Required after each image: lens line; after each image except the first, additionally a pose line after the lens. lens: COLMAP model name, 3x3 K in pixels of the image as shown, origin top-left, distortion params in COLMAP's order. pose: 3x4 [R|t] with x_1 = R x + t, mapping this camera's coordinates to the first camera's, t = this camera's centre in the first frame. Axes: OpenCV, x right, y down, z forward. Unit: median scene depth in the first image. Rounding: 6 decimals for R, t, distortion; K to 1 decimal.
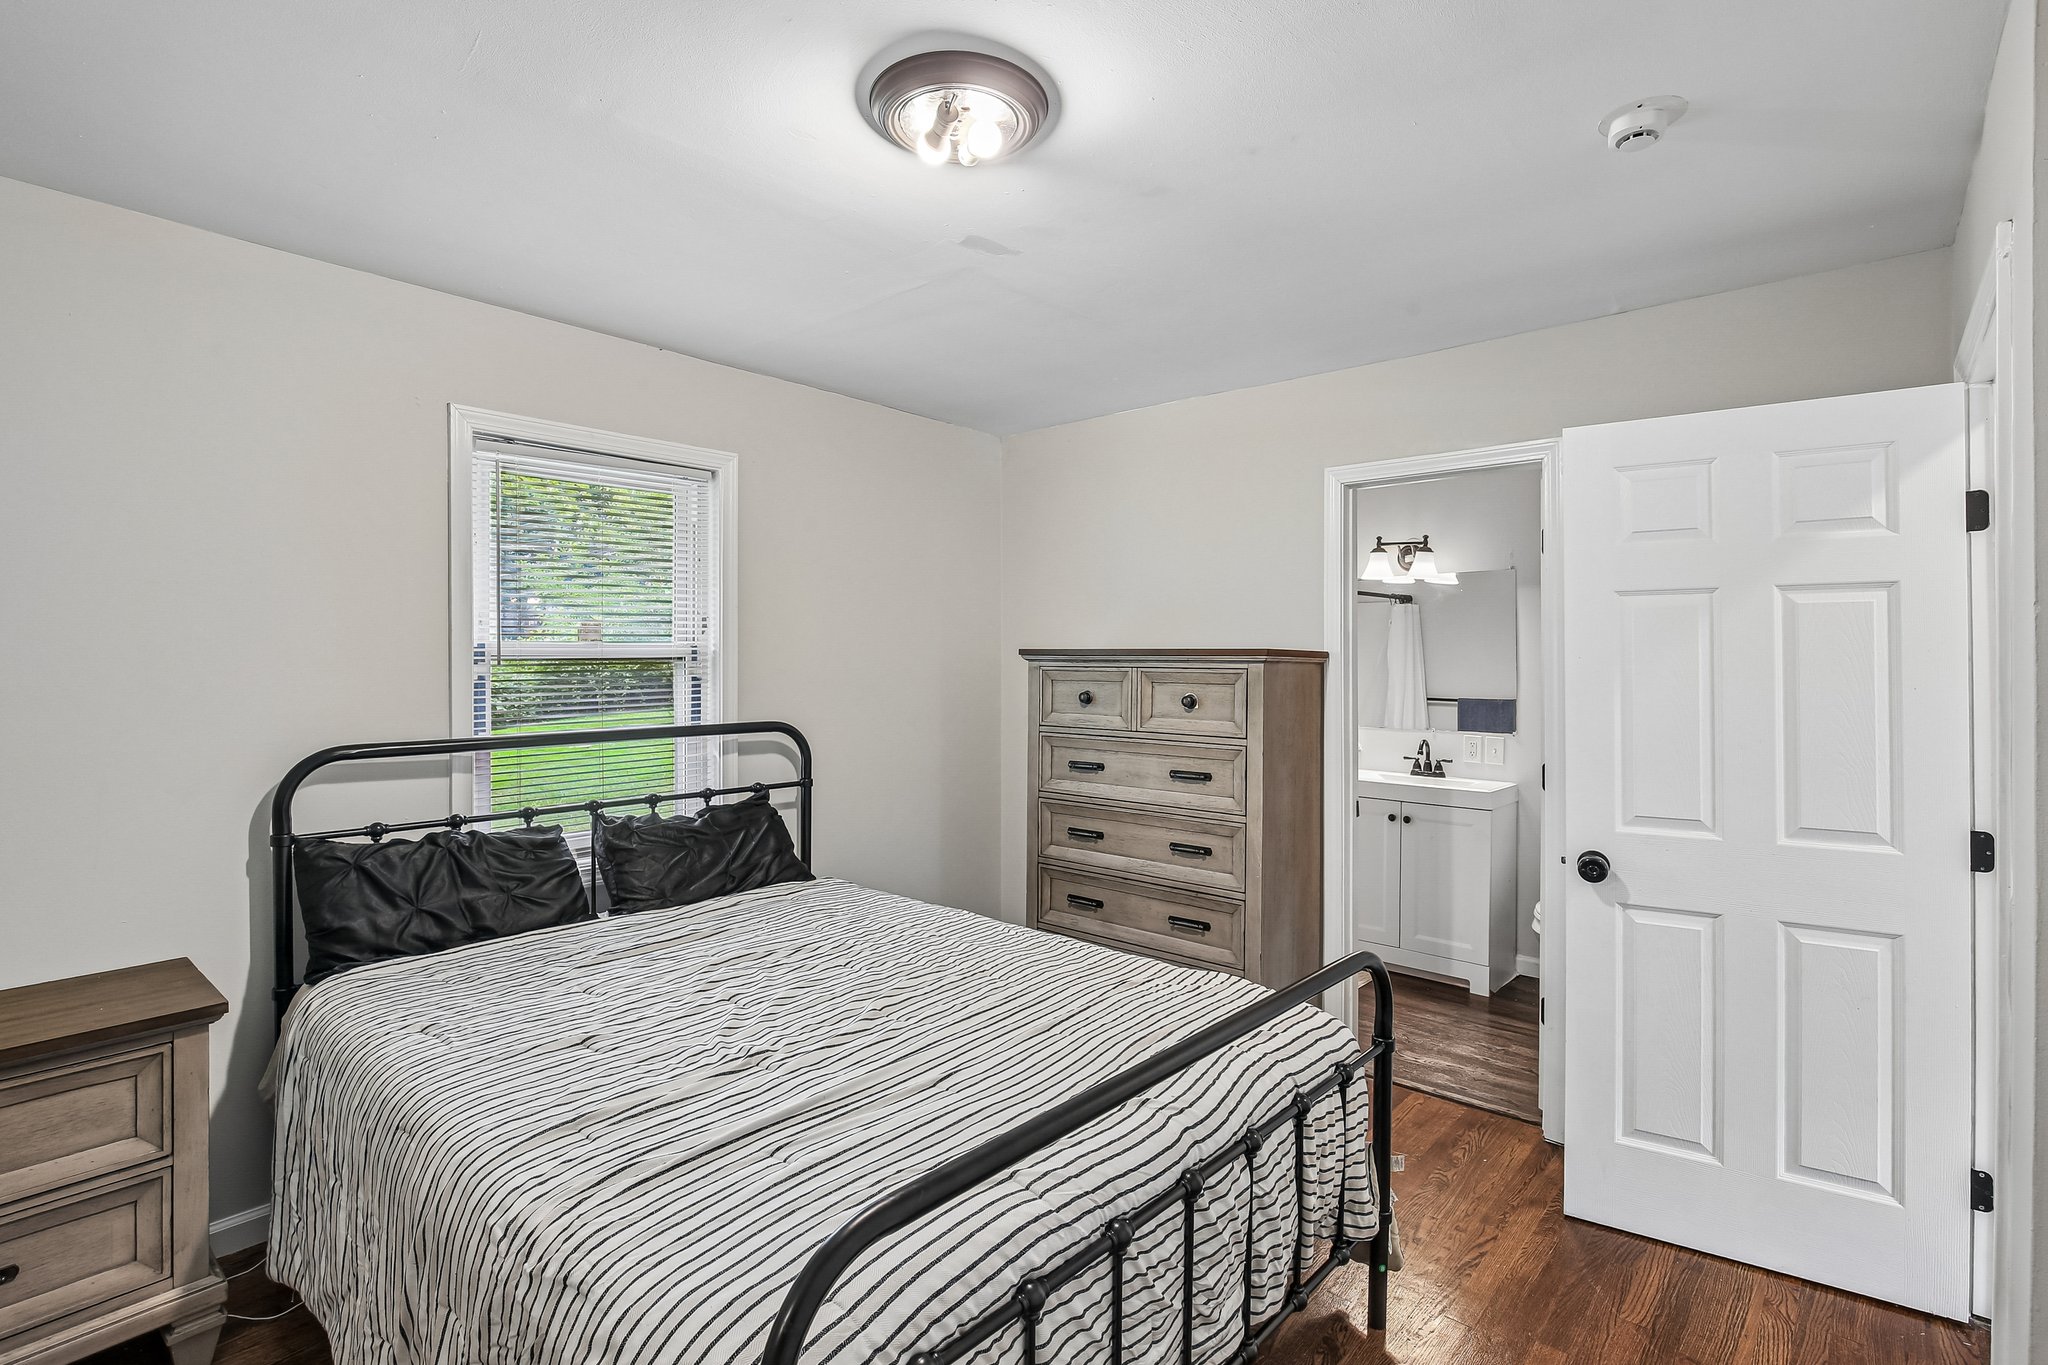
lens RADIAL K [[955.9, 0, 1019.2], [0, 955.9, 671.9], [0, 0, 1]] dist [-0.022732, 0.000317]
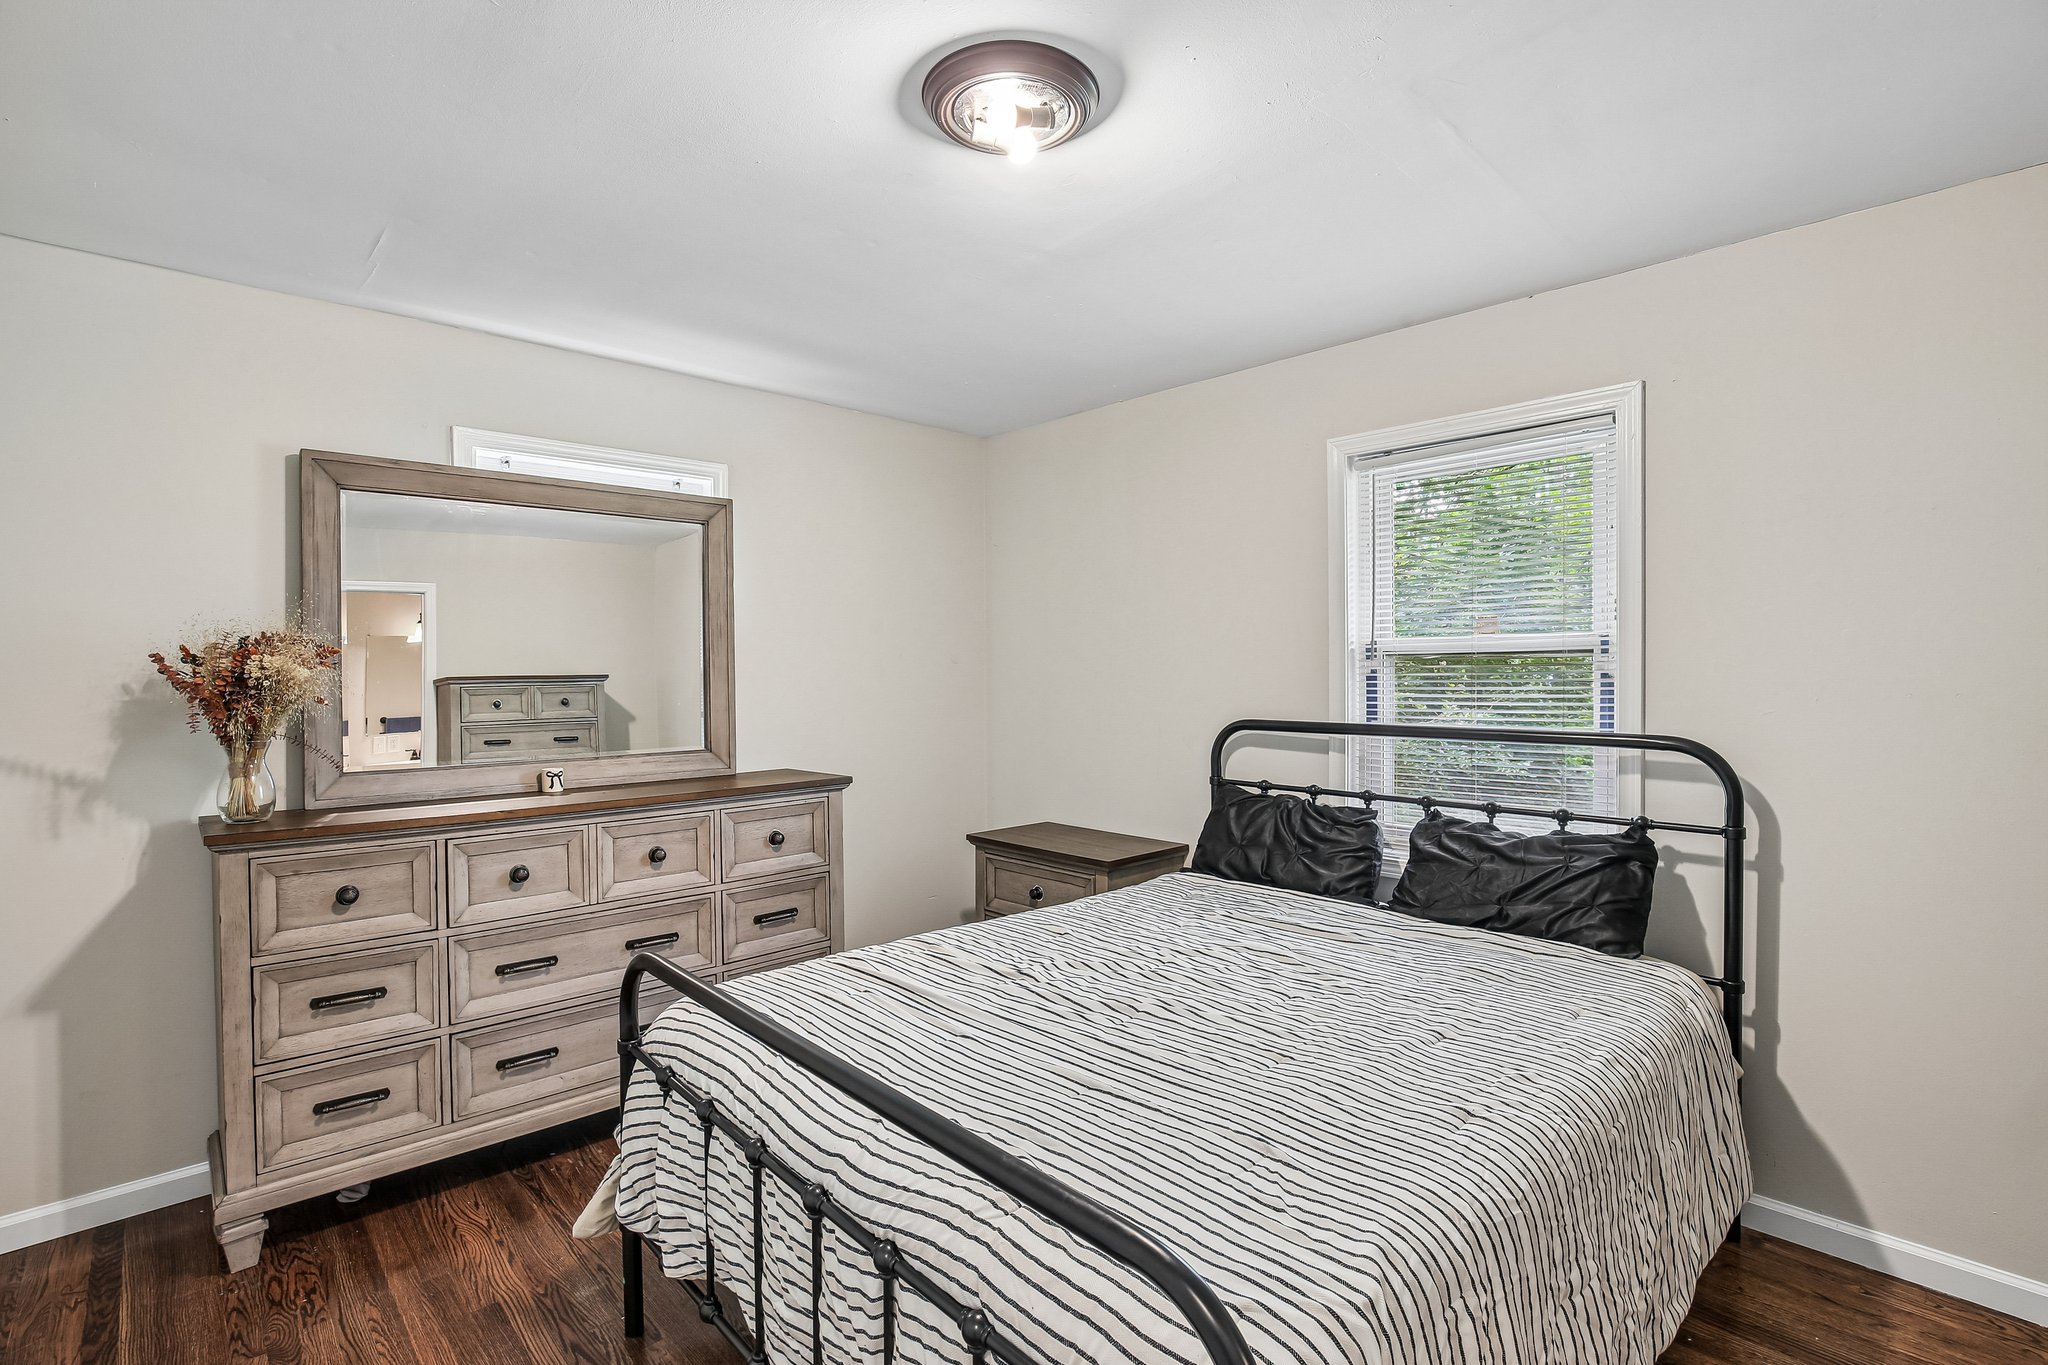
lens RADIAL K [[946.1, 0, 1024.0], [0, 946.1, 682.5], [0, 0, 1]] dist [0.000249, 0.000083]
pose [[-0.074891, 0.018142, -0.997027, 1.393736], [-0.004094, 0.999820, 0.018500, 0.000361], [0.997183, 0.005467, -0.074803, 1.612207]]
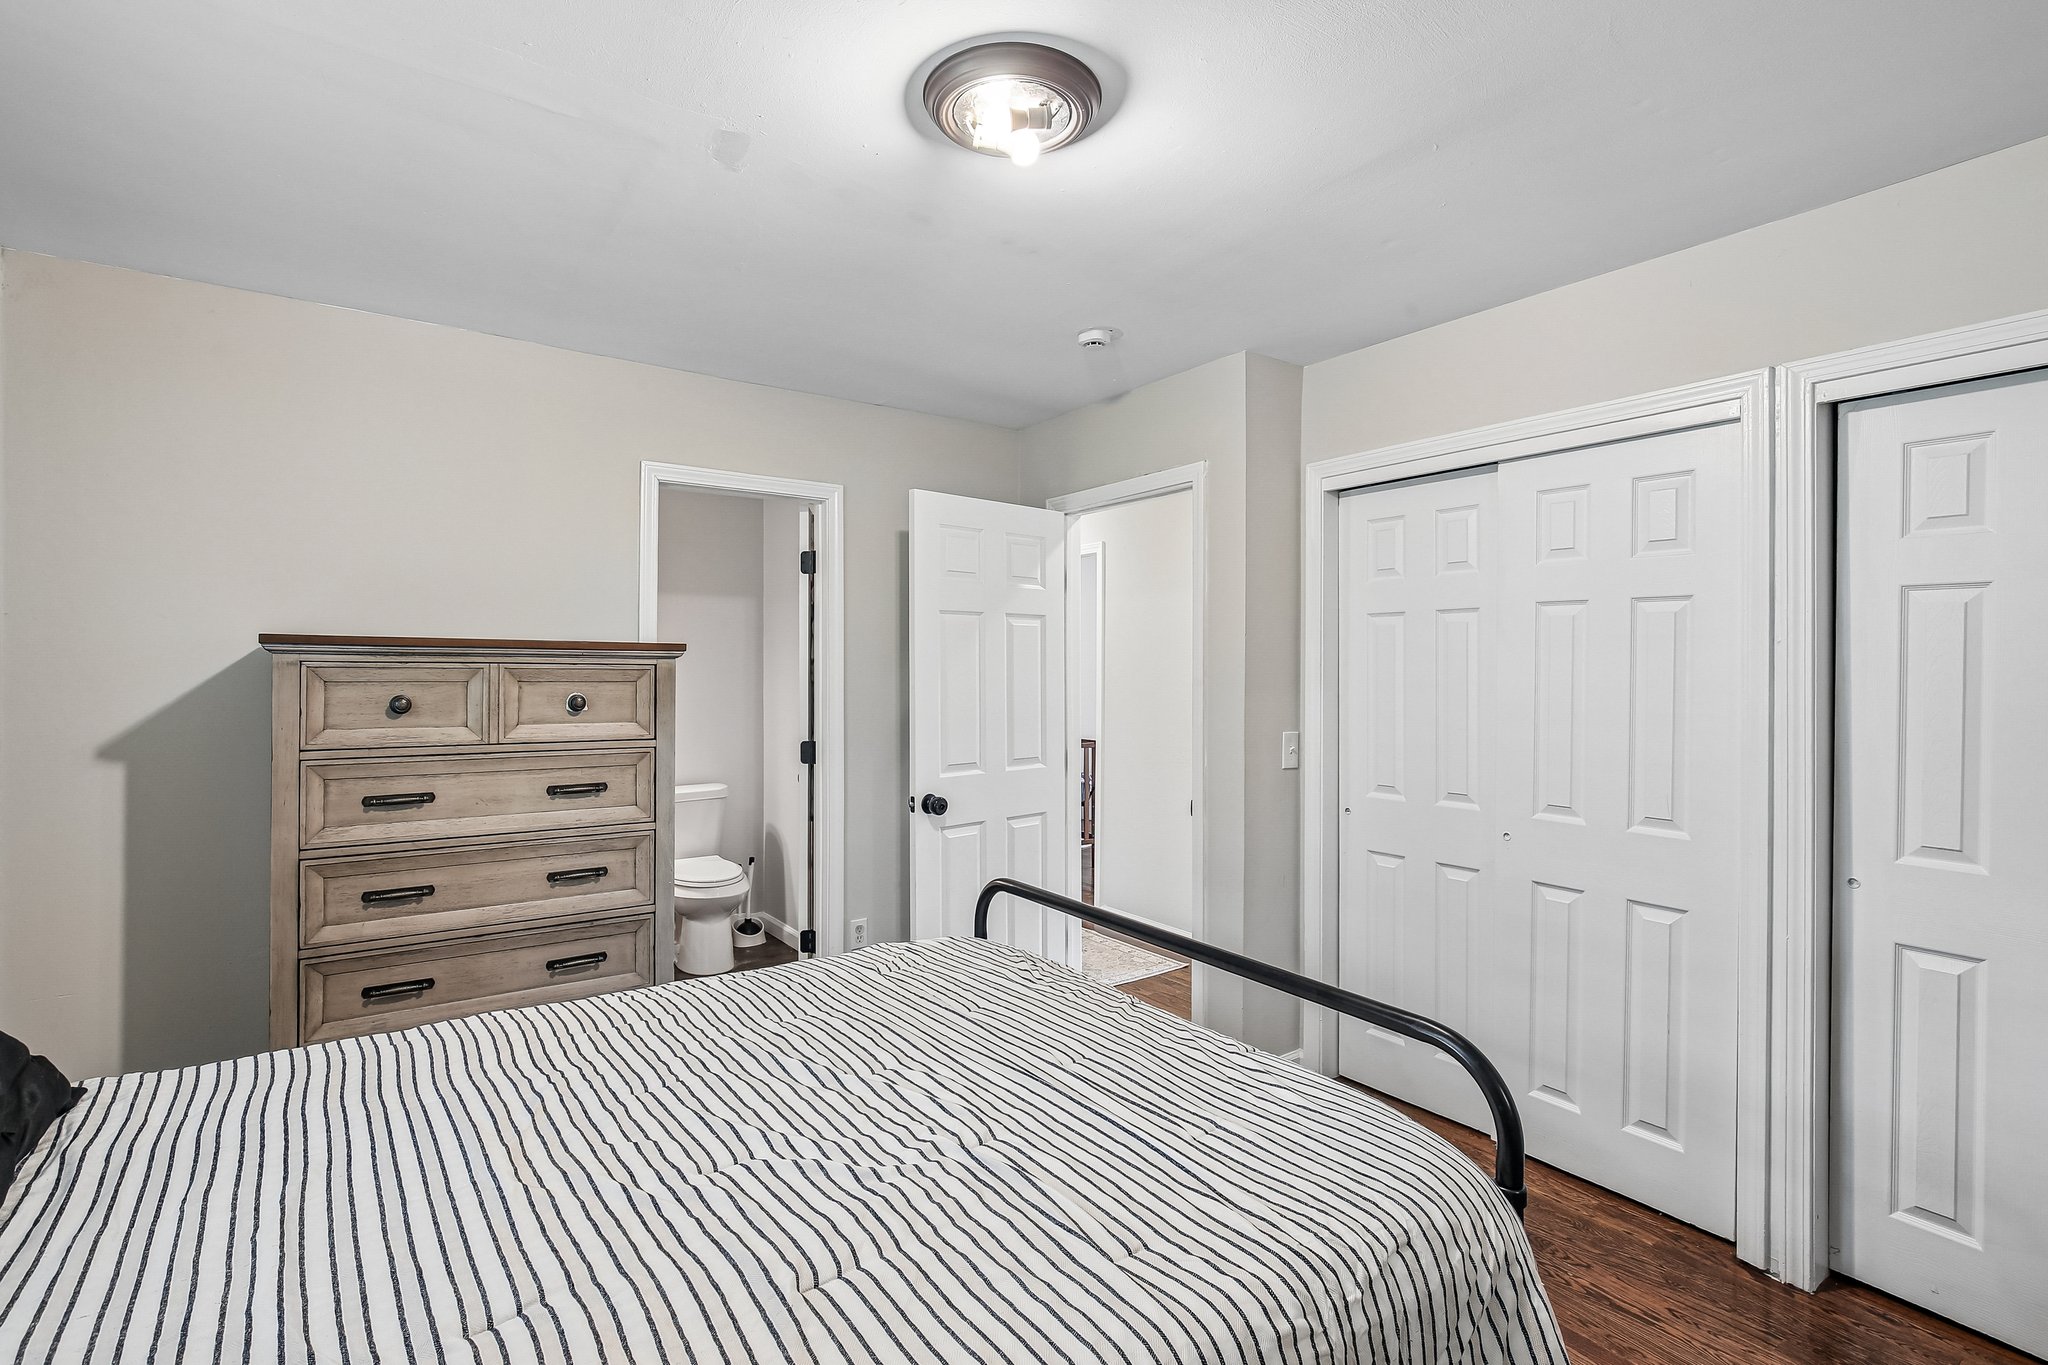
lens RADIAL K [[955.9, 0, 1019.2], [0, 955.9, 671.9], [0, 0, 1]] dist [-0.022732, 0.000317]
pose [[0.226619, -0.008068, 0.973950, -0.526428], [0.005037, 0.999962, 0.007111, -0.000841], [-0.973971, 0.003294, 0.226651, 0.389611]]
